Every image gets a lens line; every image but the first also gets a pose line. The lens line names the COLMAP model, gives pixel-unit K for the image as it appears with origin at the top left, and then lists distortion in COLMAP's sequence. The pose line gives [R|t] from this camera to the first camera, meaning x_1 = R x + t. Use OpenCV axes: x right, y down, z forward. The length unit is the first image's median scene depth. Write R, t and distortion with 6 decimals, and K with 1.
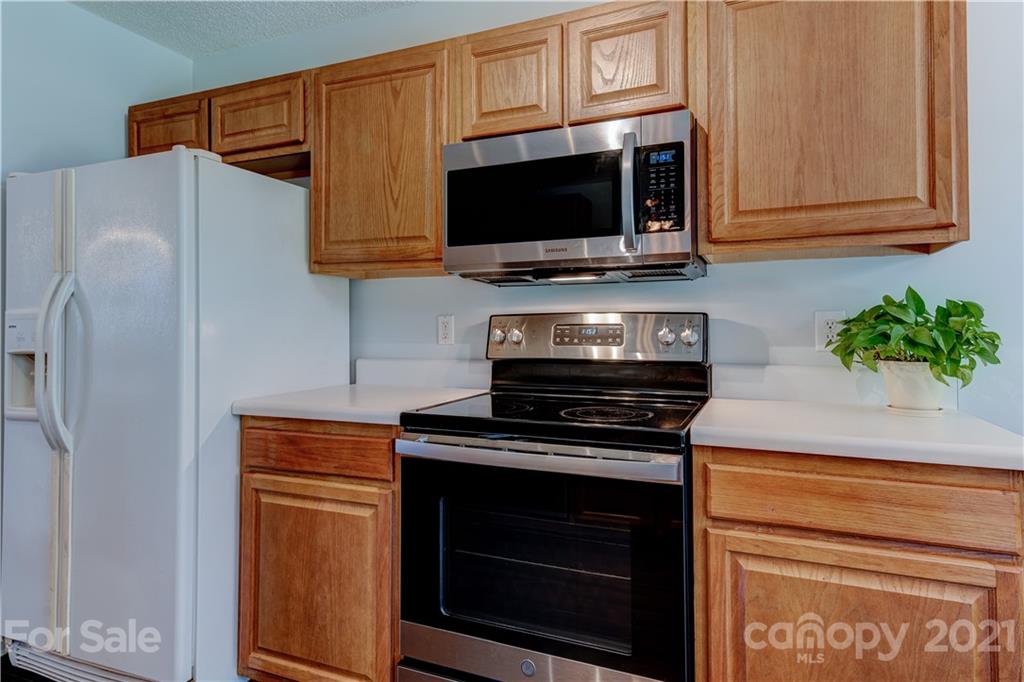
lens RADIAL K [[574.0, 0, 510.2], [0, 574.0, 319.0], [0, 0, 1]] dist [0.003342, 0.000717]
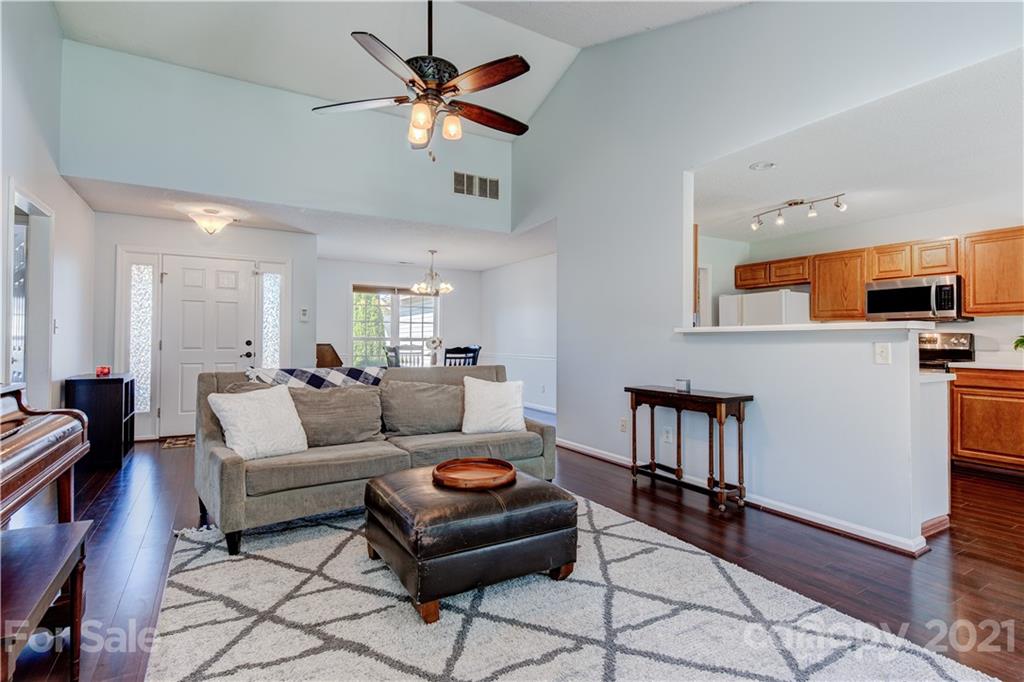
lens RADIAL K [[499.4, 0, 516.5], [0, 499.4, 327.0], [0, 0, 1]] dist [0.002416, -0.000196]
pose [[0.789919, -0.011048, -0.613112, 0.059086], [0.000359, 0.999846, -0.017555, 0.000012], [0.613212, 0.013646, 0.789801, -2.612409]]
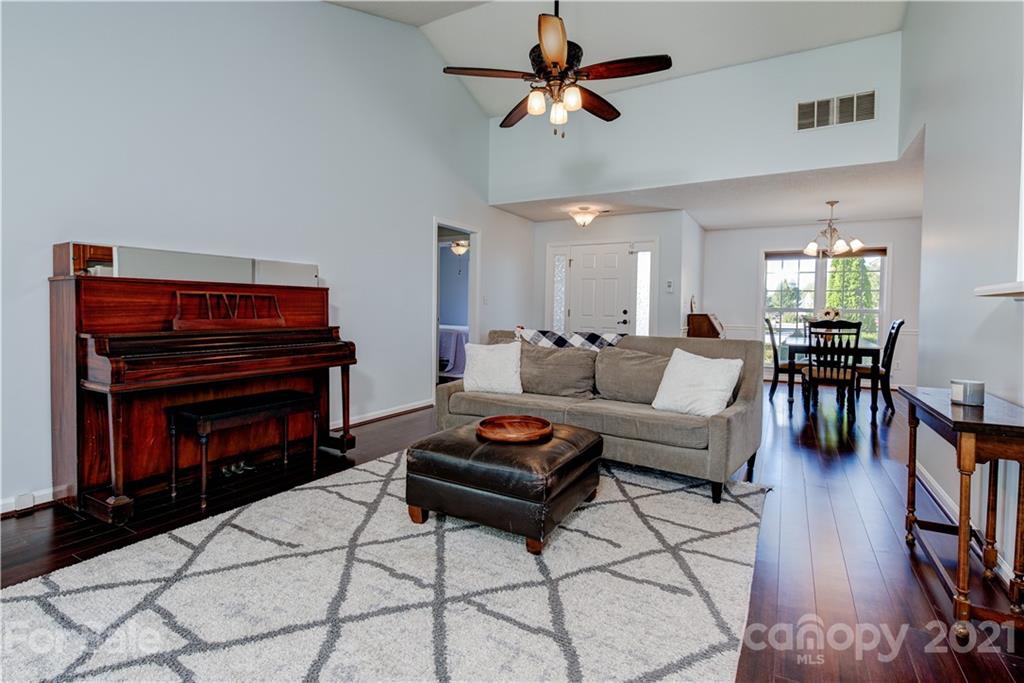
lens RADIAL K [[488.0, 0, 515.0], [0, 488.0, 314.2], [0, 0, 1]] dist [0.002020, 0.000219]
pose [[-0.134537, 0.012281, -0.990832, 0.566367], [-0.002661, 0.999915, 0.012755, 0.018210], [0.990905, 0.004352, -0.134493, -1.375408]]
